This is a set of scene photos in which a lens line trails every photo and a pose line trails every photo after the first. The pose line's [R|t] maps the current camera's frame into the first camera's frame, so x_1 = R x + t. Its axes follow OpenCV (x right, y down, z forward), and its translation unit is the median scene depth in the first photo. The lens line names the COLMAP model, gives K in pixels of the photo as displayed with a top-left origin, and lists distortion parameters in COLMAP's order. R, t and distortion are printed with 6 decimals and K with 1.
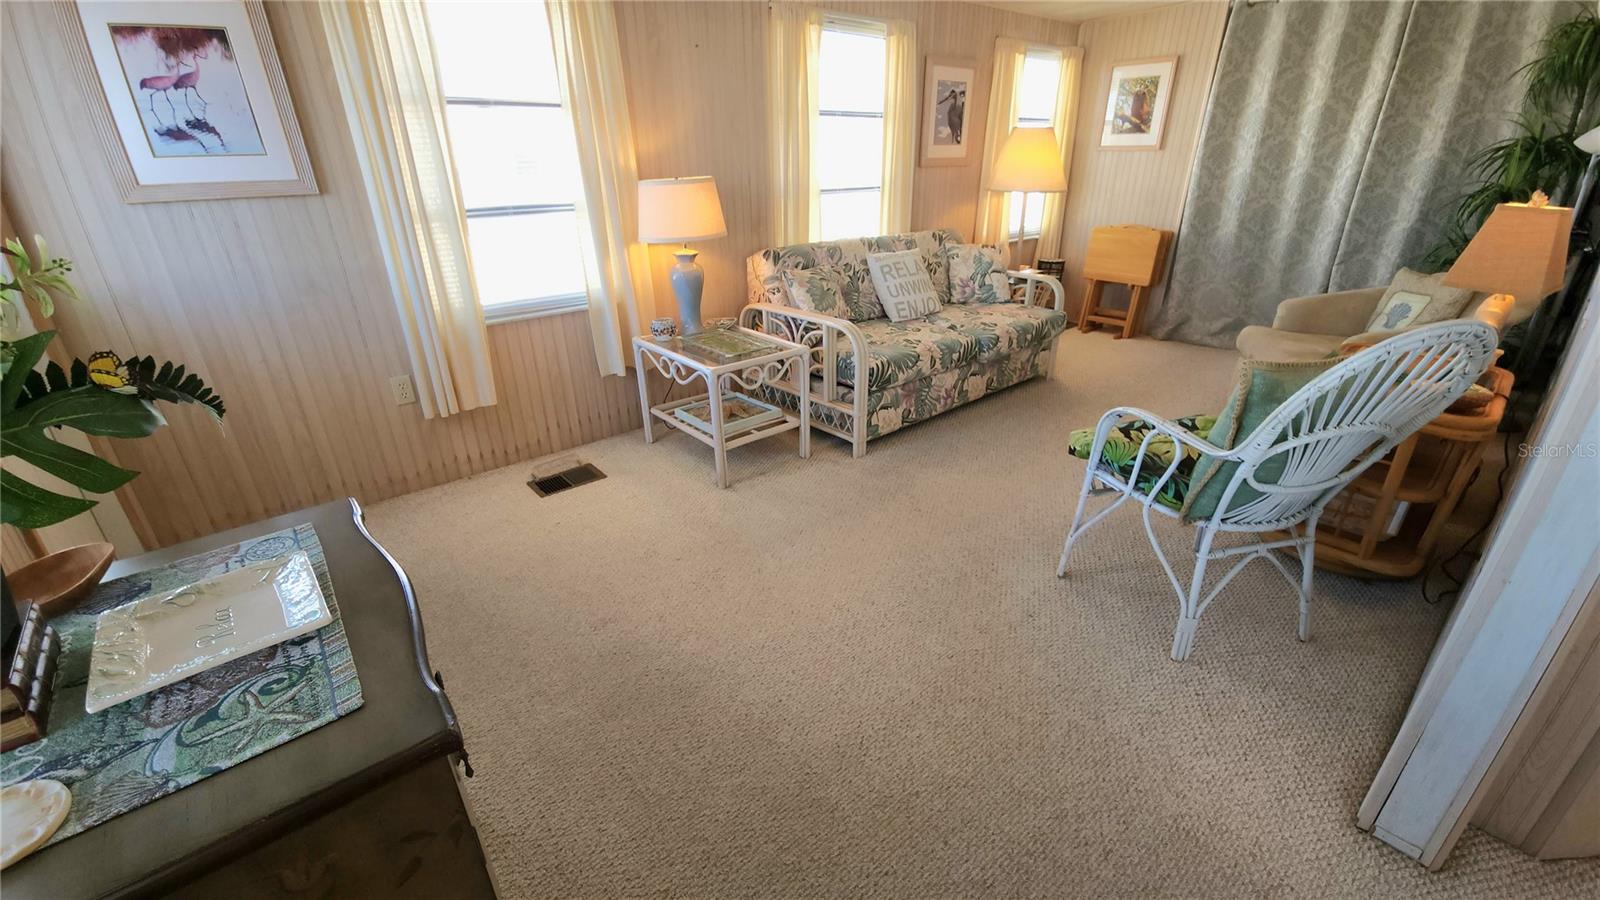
lens RADIAL K [[651.2, 0, 799.9], [0, 651.2, 457.8], [0, 0, 1]] dist [0.002786, -0.005032]
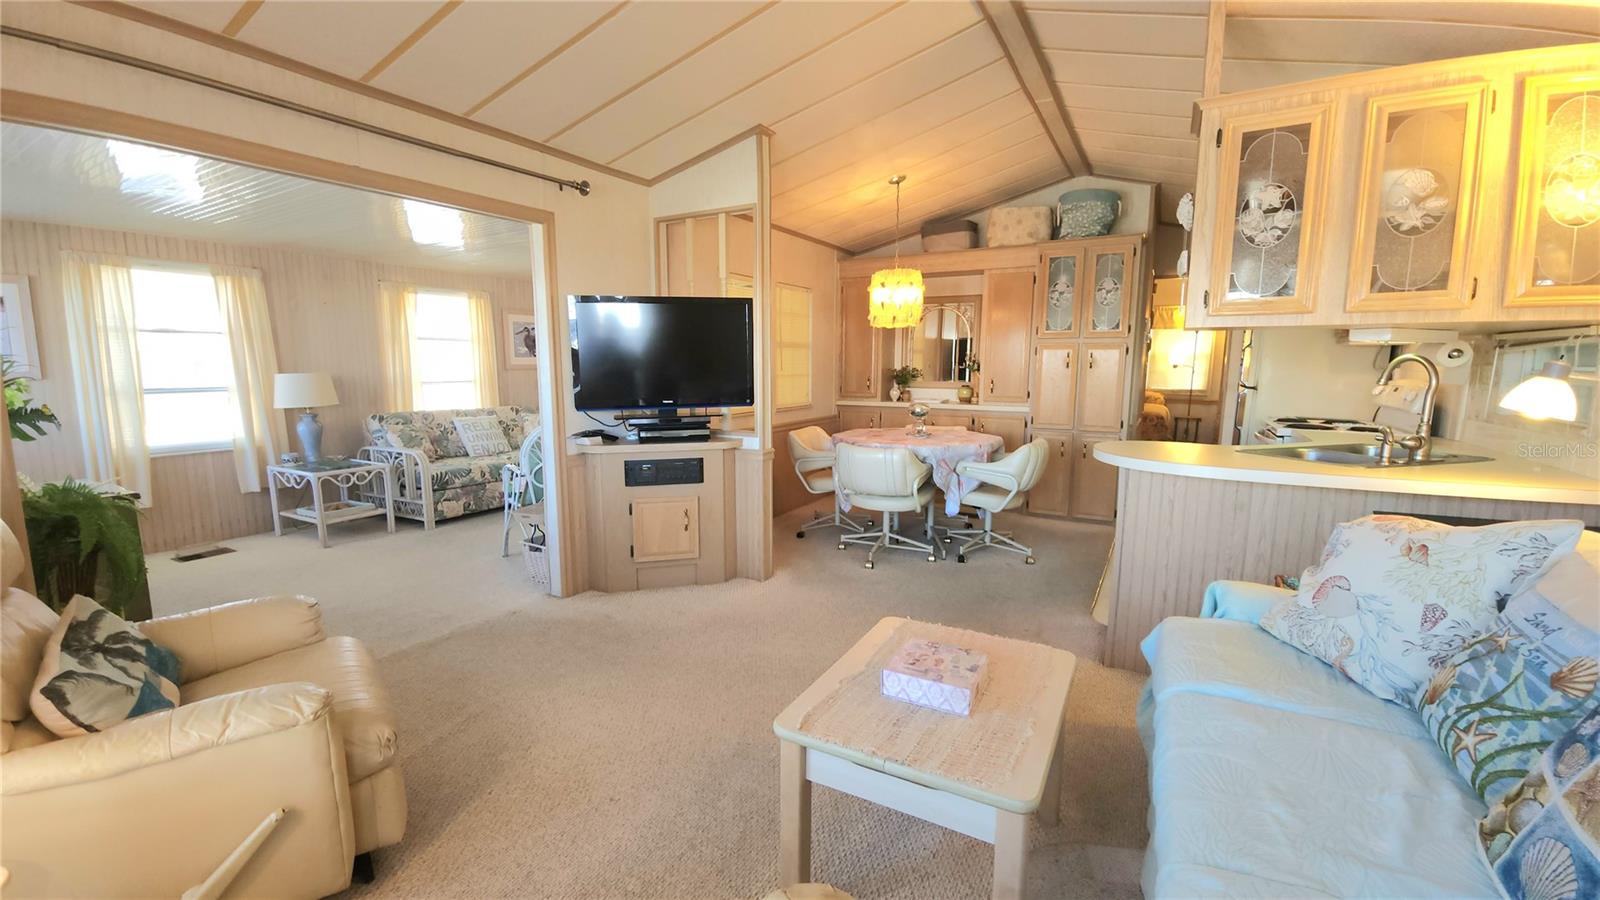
lens RADIAL K [[651.2, 0, 799.9], [0, 651.2, 457.8], [0, 0, 1]] dist [0.002786, -0.005032]
pose [[0.937417, -0.037275, 0.346207, 0.398507], [0.136113, 0.954372, -0.265797, 0.382034], [-0.320503, 0.296286, 0.899718, -0.817311]]
